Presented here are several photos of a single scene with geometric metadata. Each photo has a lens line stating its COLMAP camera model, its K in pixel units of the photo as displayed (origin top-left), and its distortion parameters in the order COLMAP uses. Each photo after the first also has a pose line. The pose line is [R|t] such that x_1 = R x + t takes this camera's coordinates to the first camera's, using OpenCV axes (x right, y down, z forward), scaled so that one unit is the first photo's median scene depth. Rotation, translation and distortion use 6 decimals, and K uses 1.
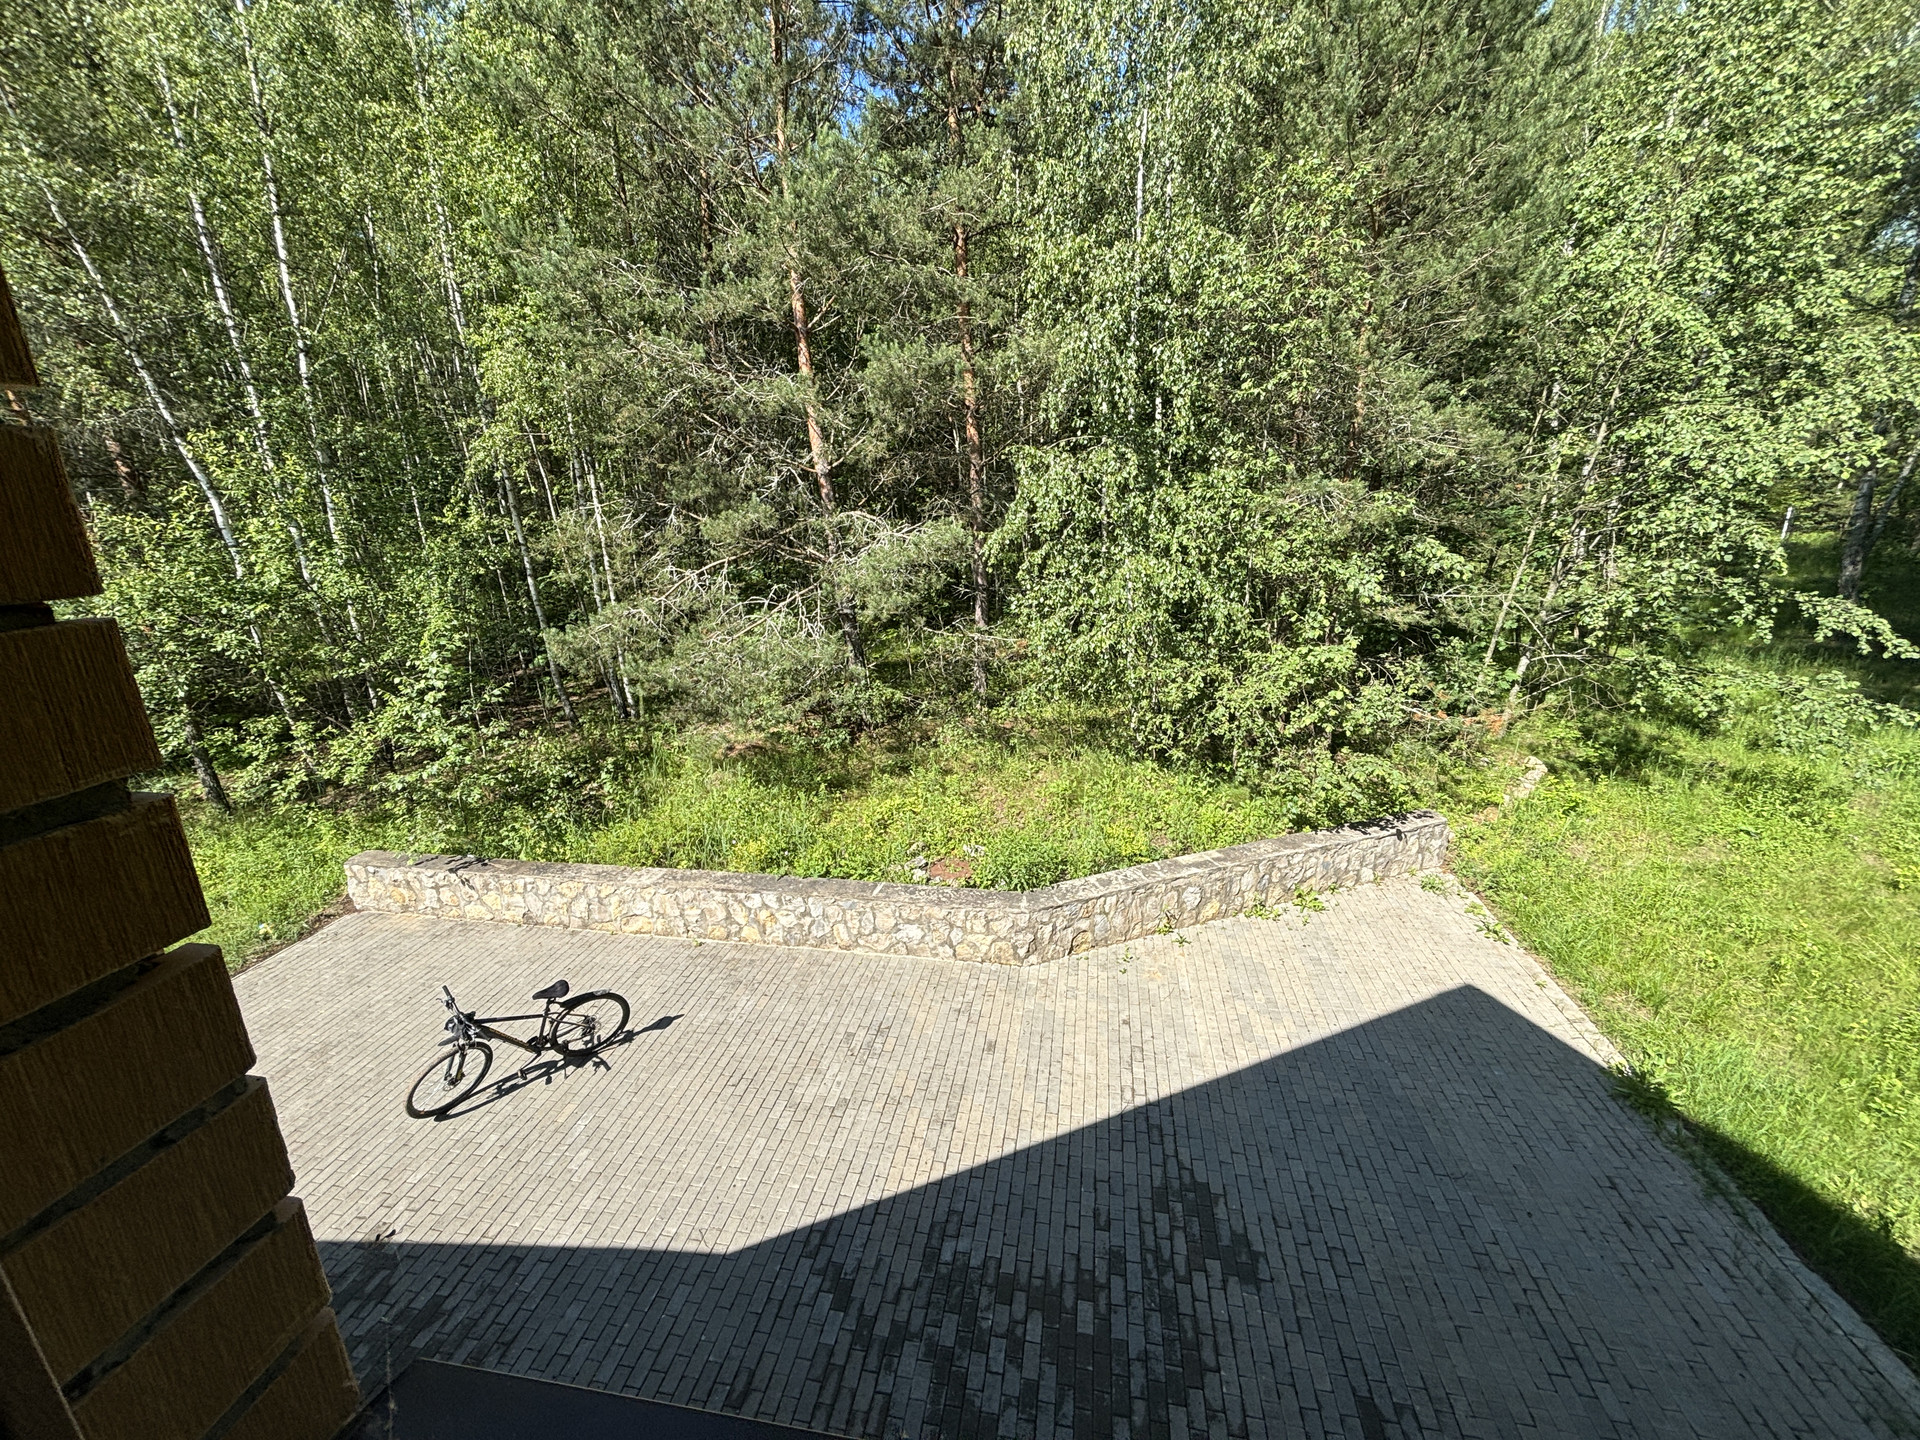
lens RADIAL K [[771.2, 0, 952.9], [0, 771.2, 720.8], [0, 0, 1]] dist [-0.000316, -0.000041]
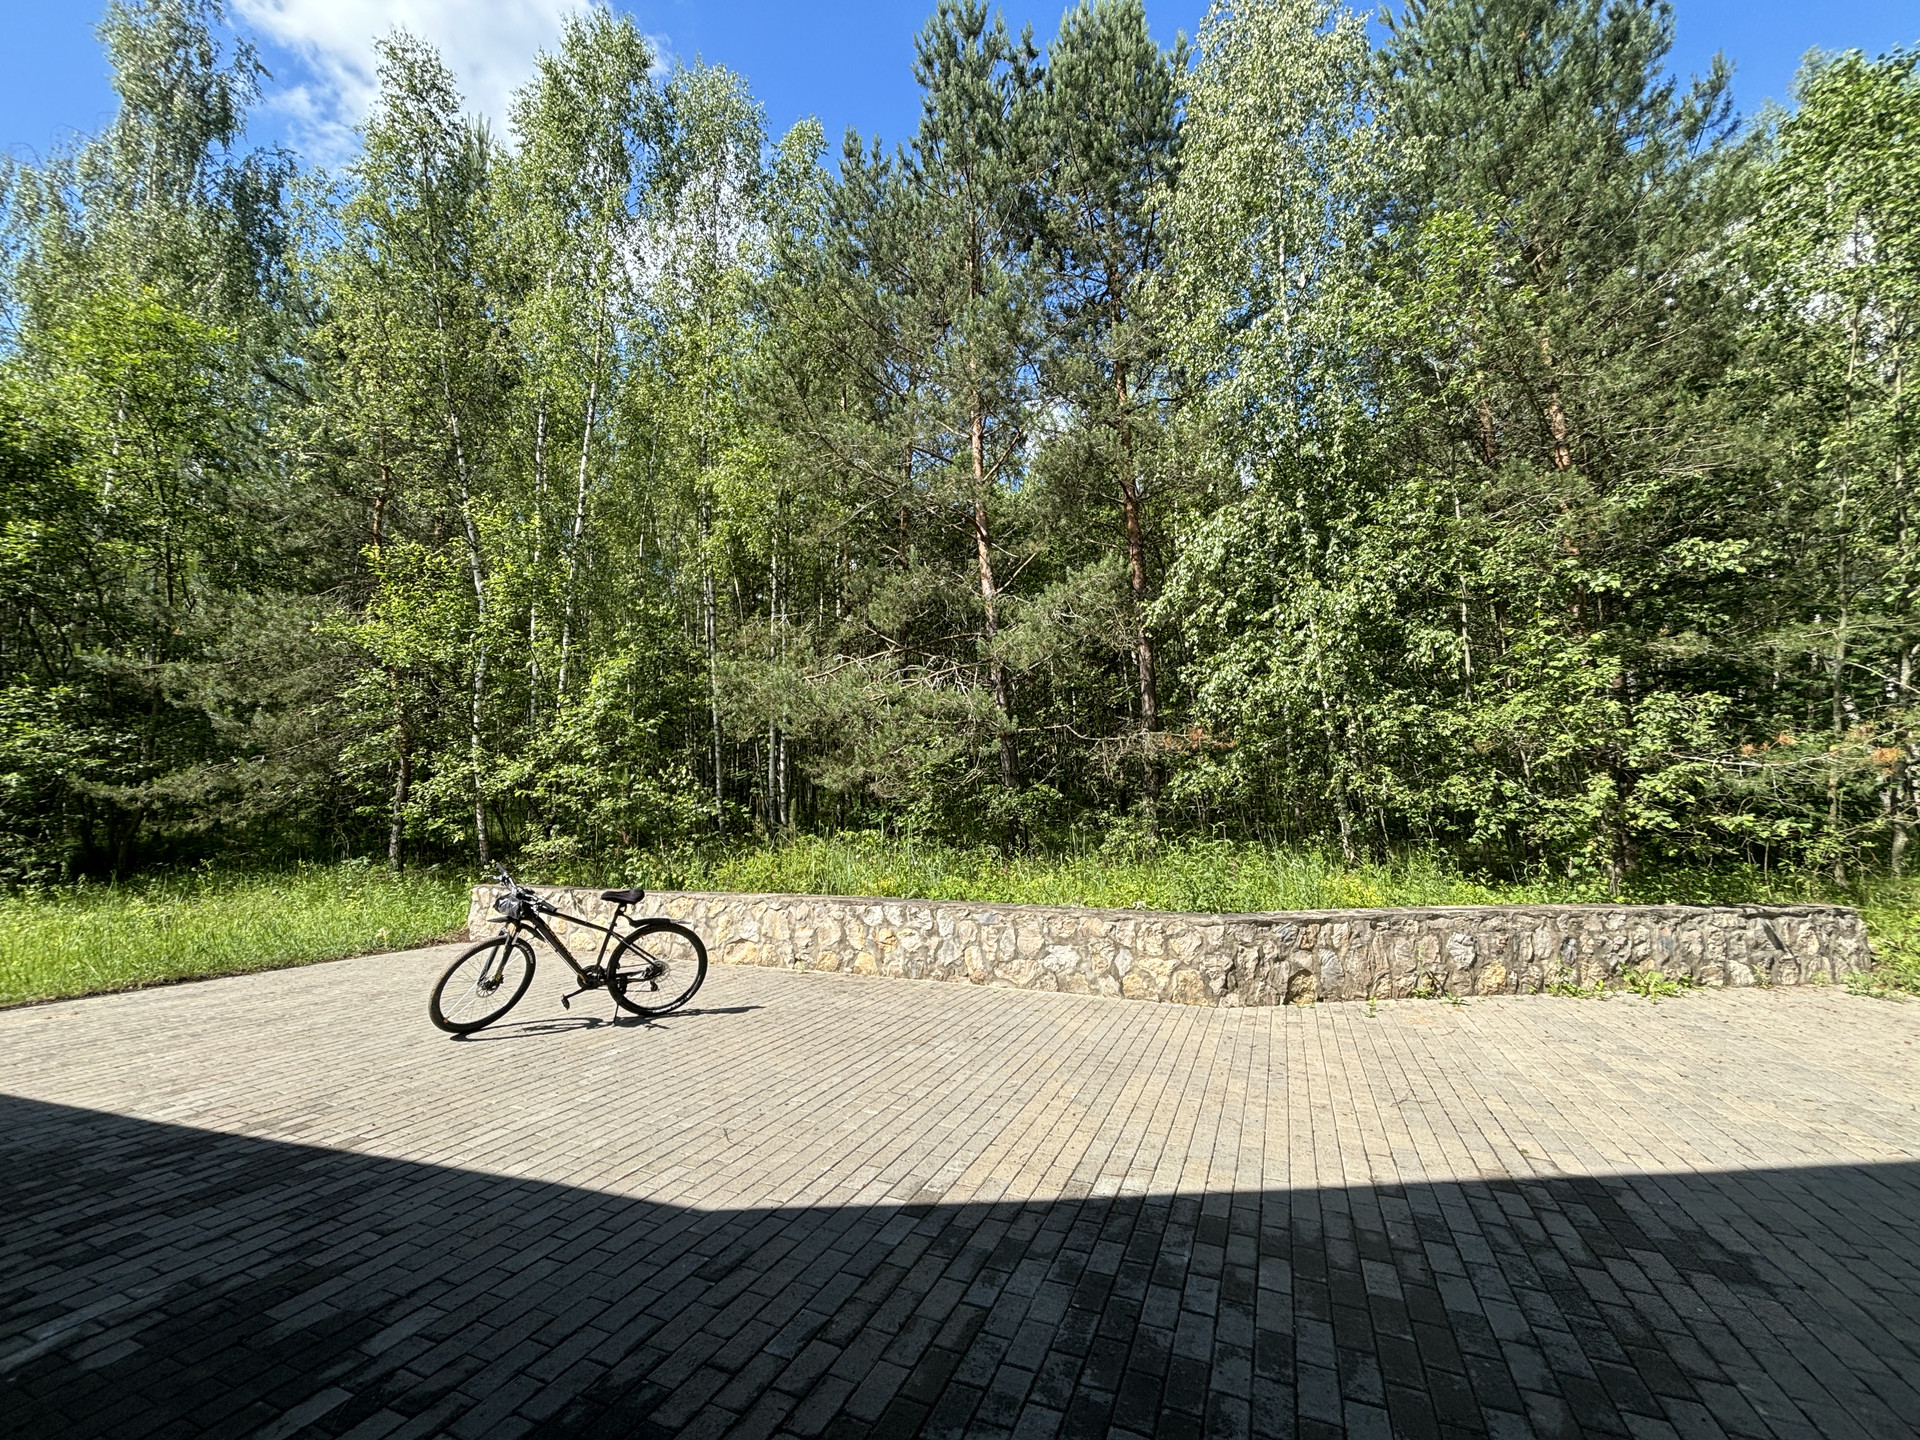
lens RADIAL K [[765.8, 0, 953.1], [0, 765.8, 720.7], [0, 0, 1]] dist [-0.000624, -0.000566]
pose [[0.976827, -0.015470, -0.213472, 0.007788], [-0.074867, 0.909678, -0.408509, 0.507053], [0.200511, 0.415025, 0.887440, 0.263740]]
